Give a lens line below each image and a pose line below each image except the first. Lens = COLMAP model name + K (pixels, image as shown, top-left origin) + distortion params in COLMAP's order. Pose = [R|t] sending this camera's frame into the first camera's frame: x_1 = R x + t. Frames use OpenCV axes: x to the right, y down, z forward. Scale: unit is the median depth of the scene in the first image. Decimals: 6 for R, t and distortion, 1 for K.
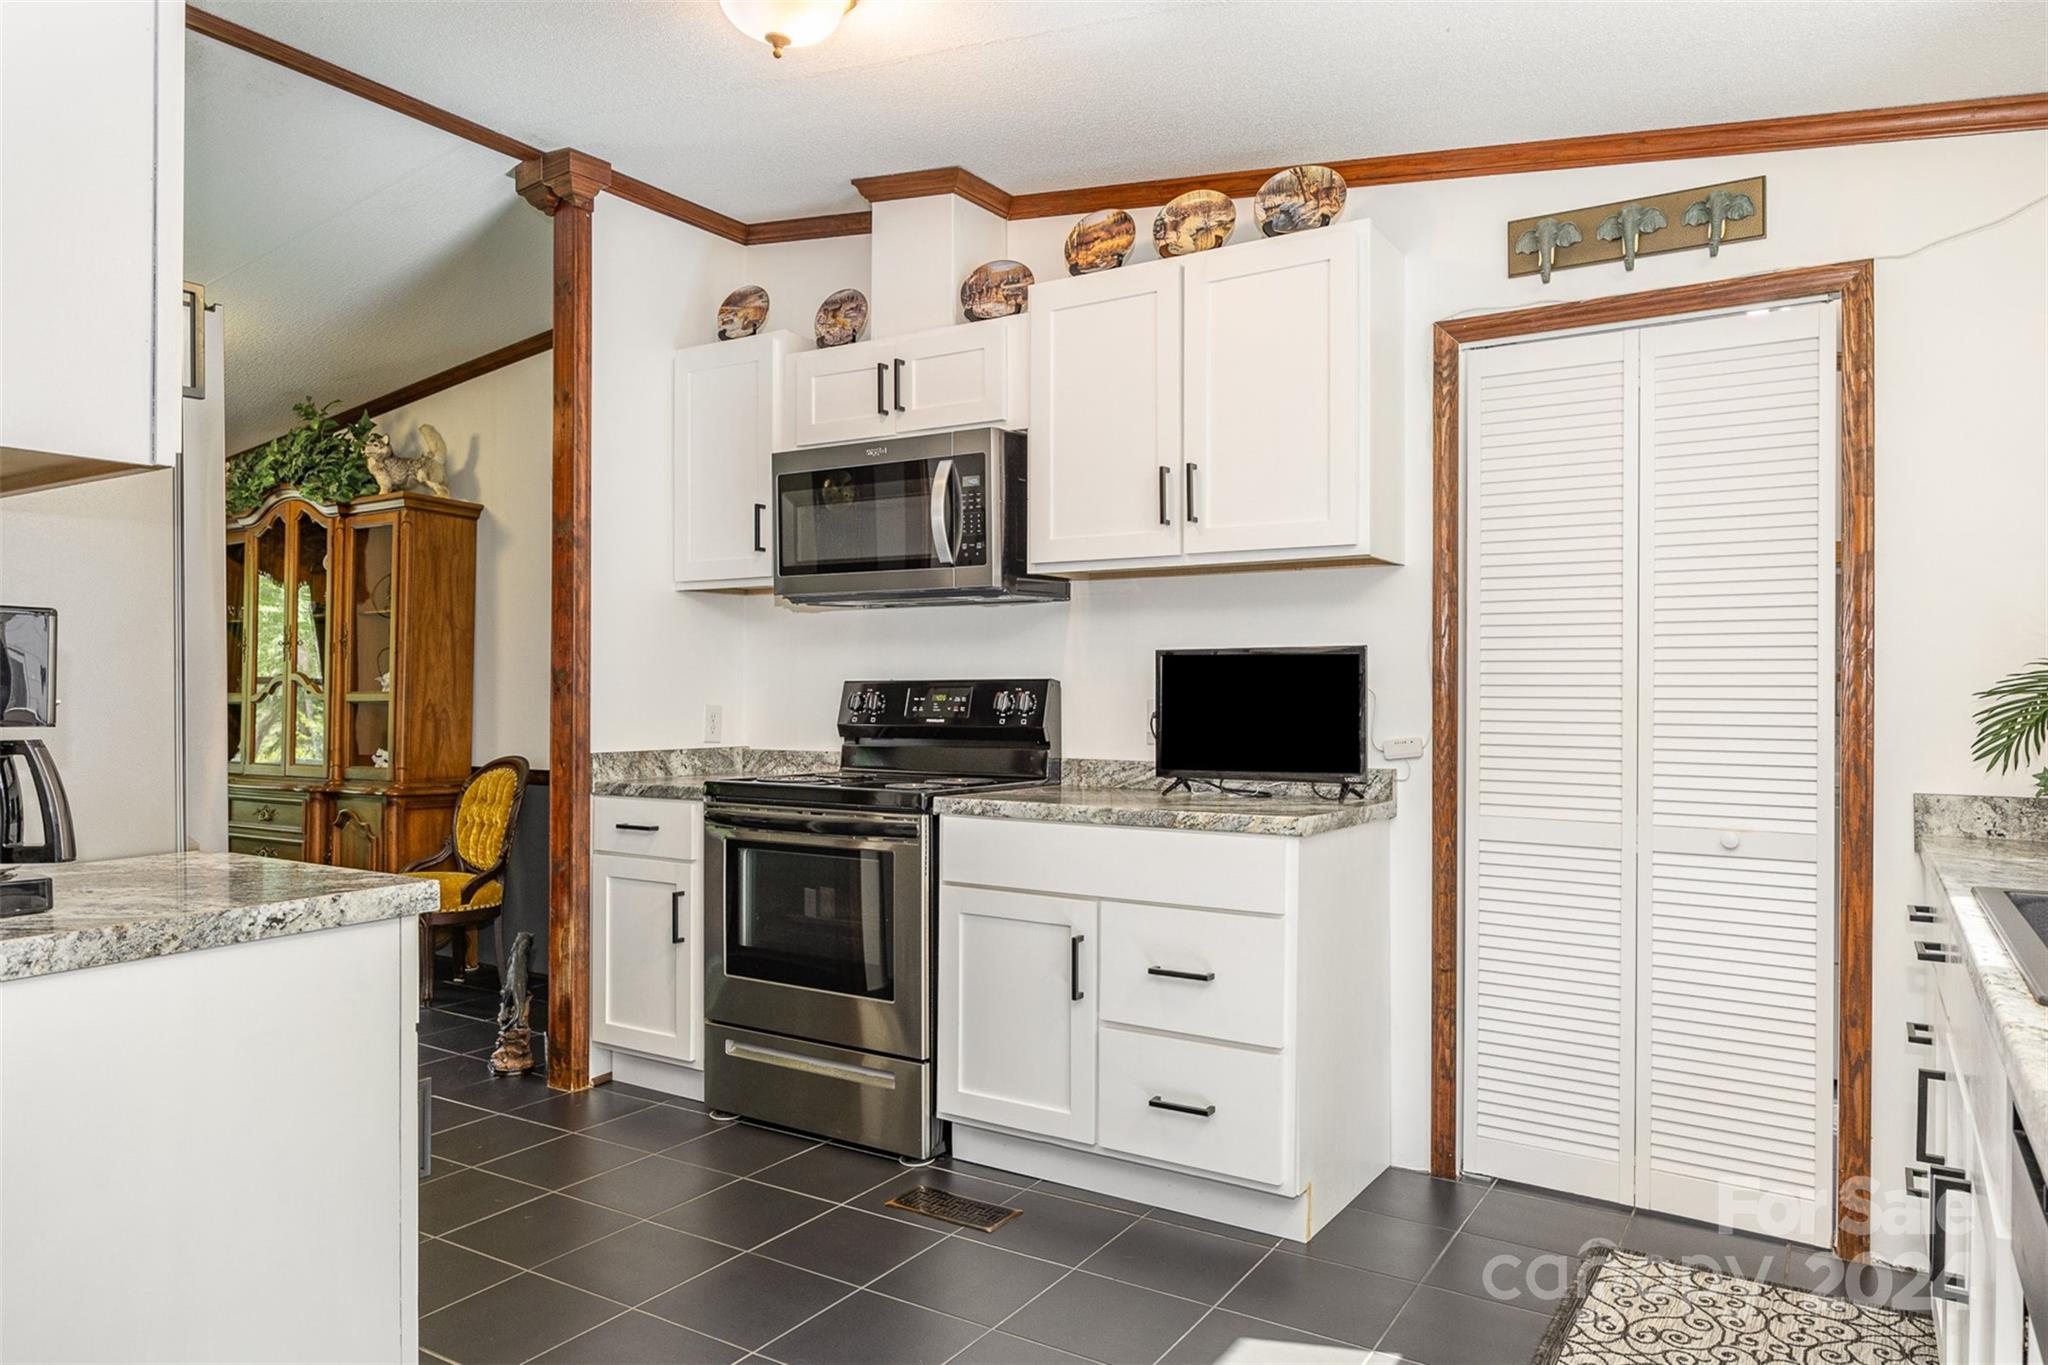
lens RADIAL K [[1299.5, 0, 964.8], [0, 1299.5, 690.2], [0, 0, 1]] dist [-0.002786, 0.002883]
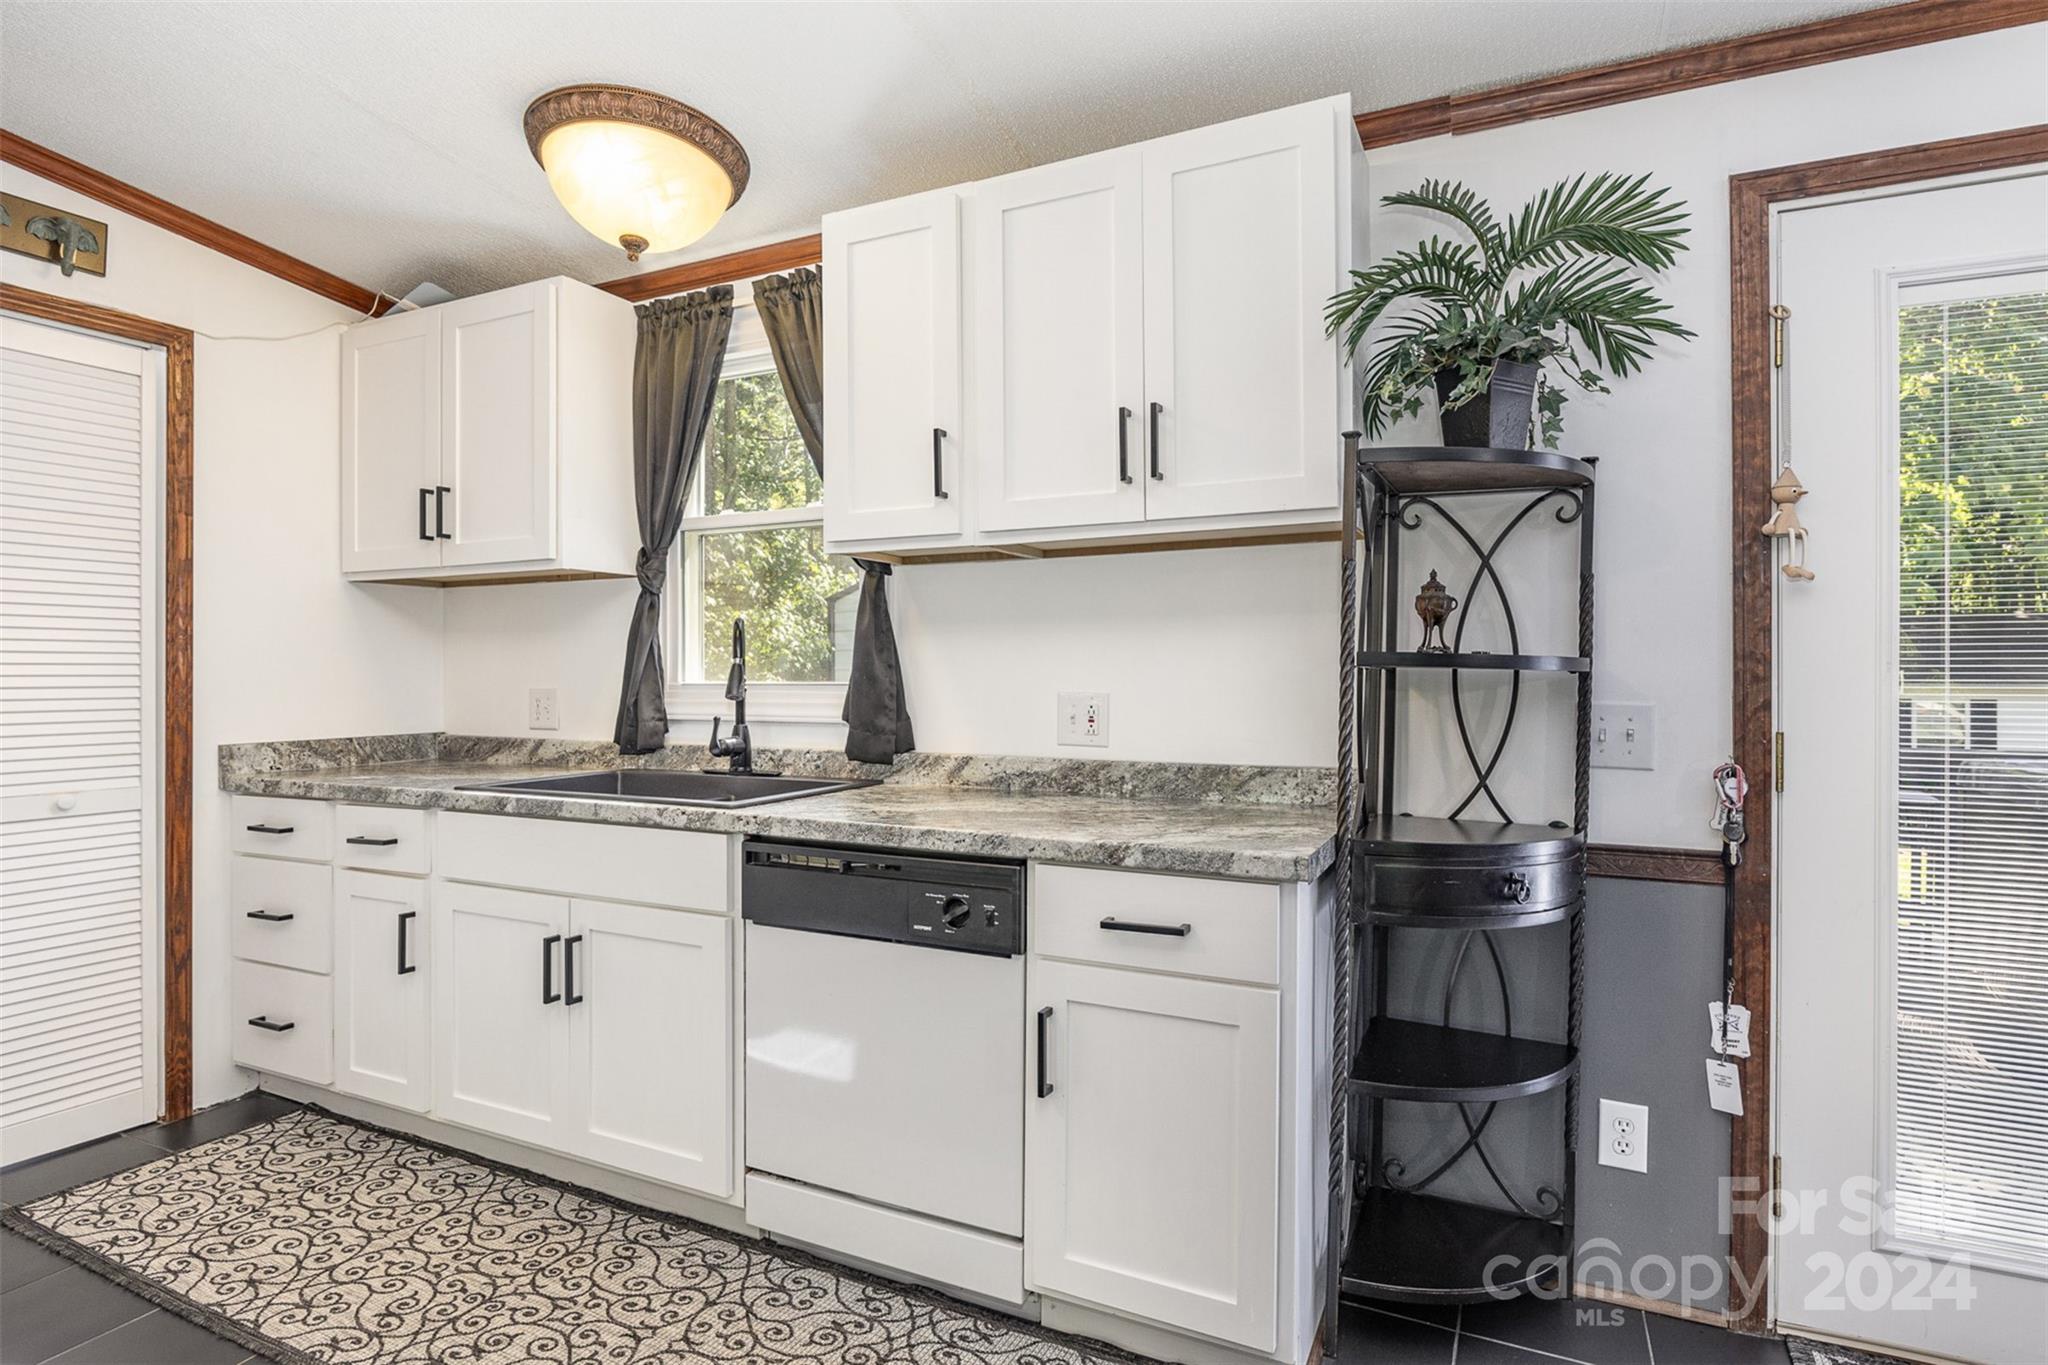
lens RADIAL K [[1110.2, 0, 1025.2], [0, 1110.2, 669.8], [0, 0, 1]] dist [-0.005881, 0.000048]
pose [[-0.130643, -0.008480, 0.991393, -0.490461], [-0.003027, 0.999962, 0.008154, -0.009061], [-0.991425, -0.001935, -0.130664, 0.327651]]
